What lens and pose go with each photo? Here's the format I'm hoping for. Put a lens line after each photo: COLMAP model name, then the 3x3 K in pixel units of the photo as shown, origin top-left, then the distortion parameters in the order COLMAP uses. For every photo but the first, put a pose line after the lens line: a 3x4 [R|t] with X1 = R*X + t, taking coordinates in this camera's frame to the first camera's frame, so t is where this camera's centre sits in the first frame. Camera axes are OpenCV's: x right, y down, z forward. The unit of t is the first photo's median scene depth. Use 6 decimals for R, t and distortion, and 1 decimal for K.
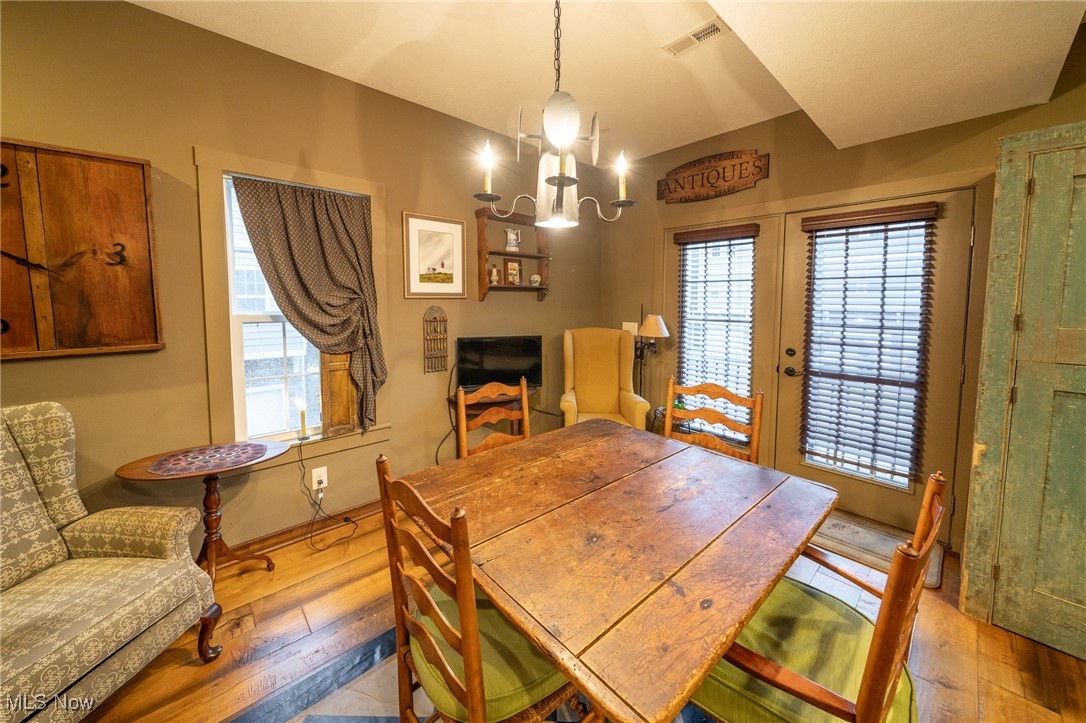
lens RADIAL K [[388.7, 0, 540.9], [0, 388.7, 326.8], [0, 0, 1]] dist [-0.000663, -0.000069]
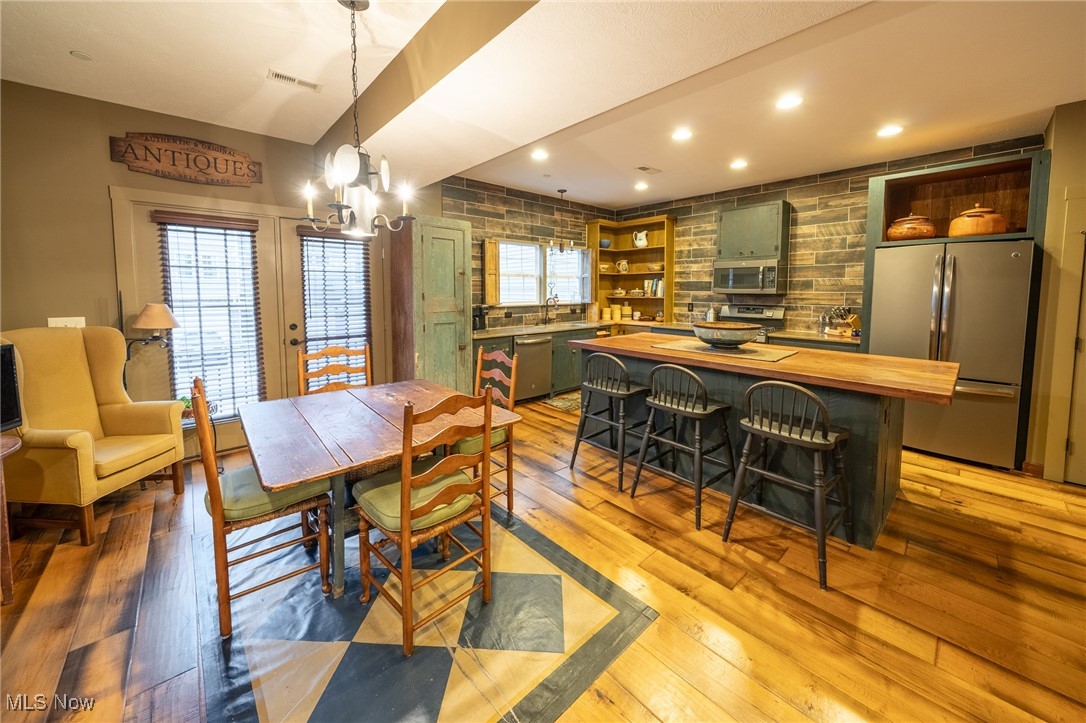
lens RADIAL K [[416.4, 0, 523.6], [0, 416.4, 319.4], [0, 0, 1]] dist [-0.000684, -0.000072]
pose [[0.040699, -0.079266, 0.996022, -0.903229], [0.065402, 0.994922, 0.076506, -0.019291], [-0.997029, 0.062028, 0.045677, 0.223798]]
